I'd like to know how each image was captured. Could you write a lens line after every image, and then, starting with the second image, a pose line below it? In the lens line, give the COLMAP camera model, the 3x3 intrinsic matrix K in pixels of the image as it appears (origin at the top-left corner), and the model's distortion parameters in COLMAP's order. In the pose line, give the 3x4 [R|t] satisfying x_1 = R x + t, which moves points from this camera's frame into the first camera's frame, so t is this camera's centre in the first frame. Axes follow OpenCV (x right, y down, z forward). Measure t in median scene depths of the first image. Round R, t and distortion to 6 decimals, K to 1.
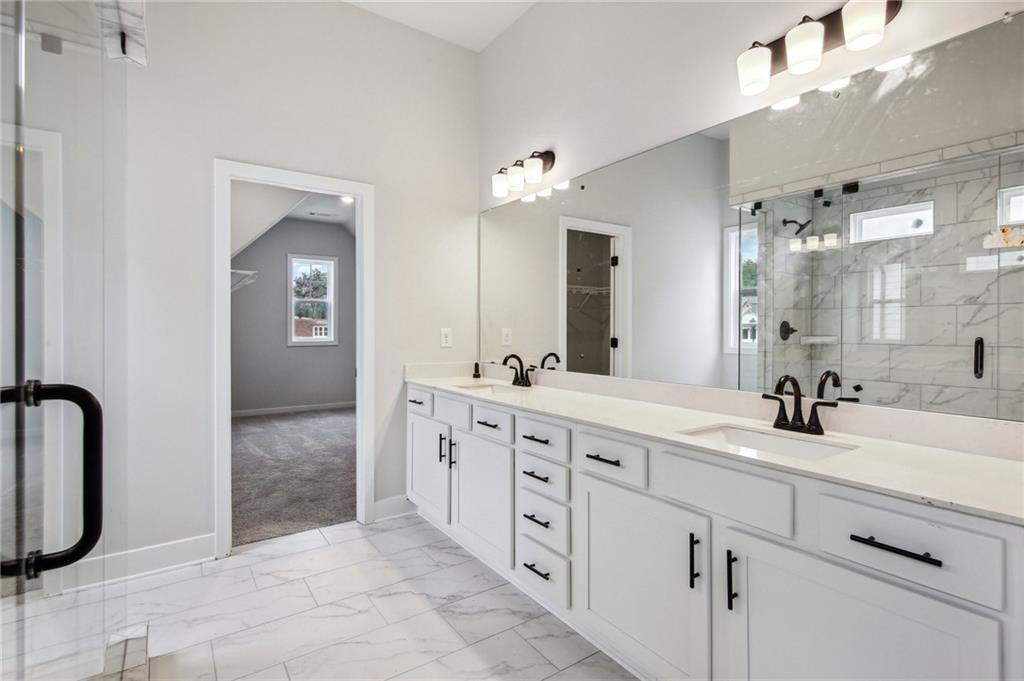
lens RADIAL K [[492.7, 0, 512.1], [0, 492.7, 330.5], [0, 0, 1]] dist [0.003460, -0.002230]
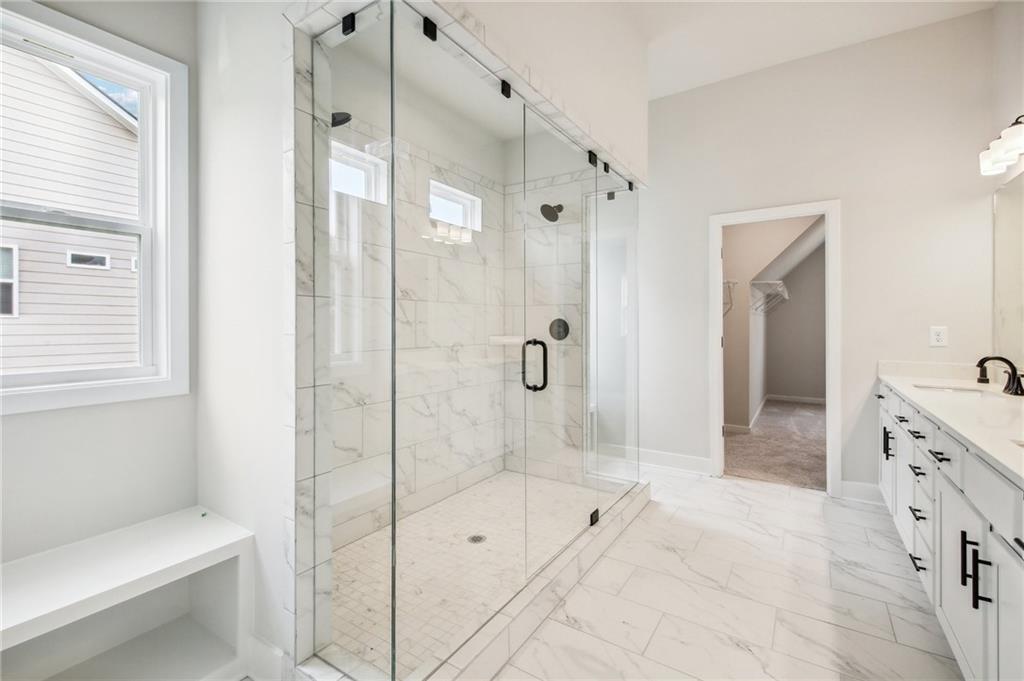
lens RADIAL K [[467.1, 0, 504.5], [0, 467.1, 325.9], [0, 0, 1]] dist [0.004116, 0.000241]
pose [[0.355884, -0.004023, -0.934522, 0.465210], [-0.000402, 0.999990, -0.004458, -0.001191], [0.934530, 0.001962, 0.355879, -0.108187]]
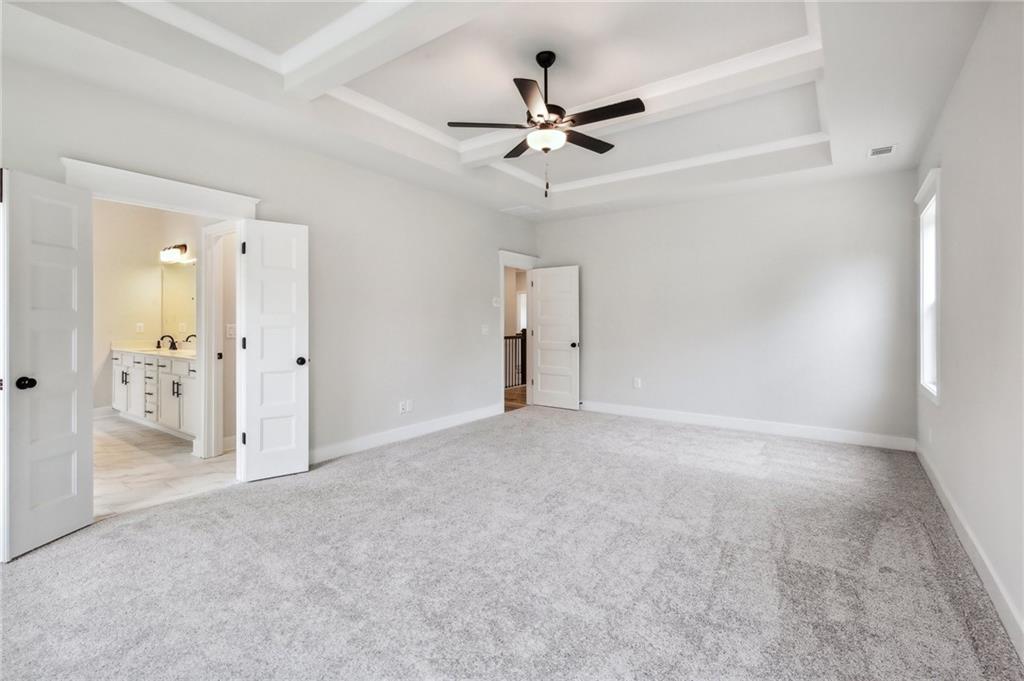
lens RADIAL K [[467.1, 0, 516.2], [0, 467.1, 323.3], [0, 0, 1]] dist [0.004116, 0.000241]
pose [[0.948966, -0.002147, 0.315370, 0.813447], [0.003777, 0.999982, -0.004558, 0.010765], [-0.315355, 0.005516, 0.948958, -1.458097]]
